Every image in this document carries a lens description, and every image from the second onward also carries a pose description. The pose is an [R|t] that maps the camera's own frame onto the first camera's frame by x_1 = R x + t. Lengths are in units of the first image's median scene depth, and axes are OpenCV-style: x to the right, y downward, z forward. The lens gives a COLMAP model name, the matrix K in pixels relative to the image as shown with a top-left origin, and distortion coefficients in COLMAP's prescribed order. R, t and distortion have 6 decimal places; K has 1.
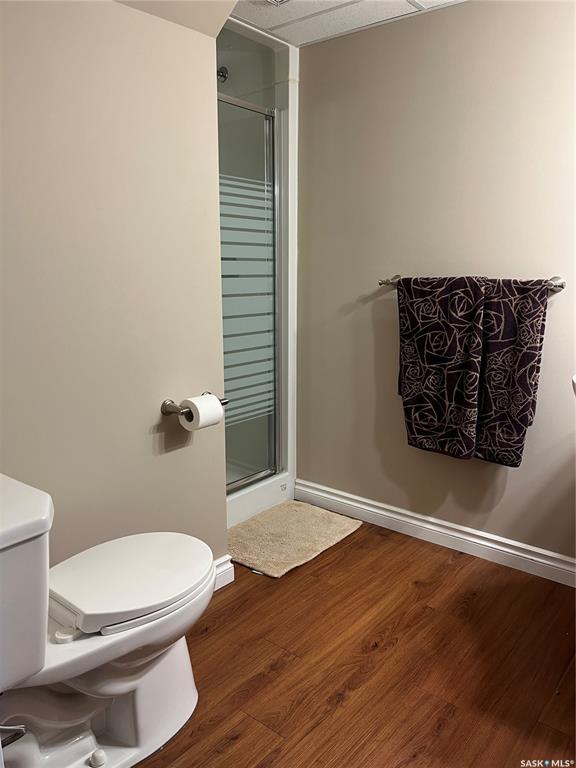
lens RADIAL K [[587.0, 0, 290.1], [0, 587.0, 386.3], [0, 0, 1]] dist [0.009216, -0.018201]
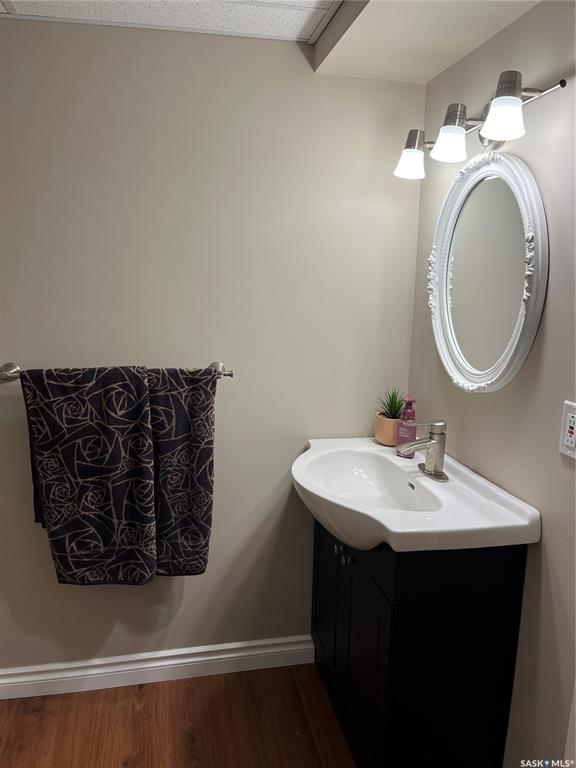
lens RADIAL K [[587.0, 0, 287.8], [0, 587.0, 380.0], [0, 0, 1]] dist [0.009216, -0.018201]
pose [[0.627243, -0.120838, 0.769392, -0.182307], [0.135251, 0.989780, 0.045188, -0.169764], [-0.766990, 0.075717, 0.637176, 0.293118]]
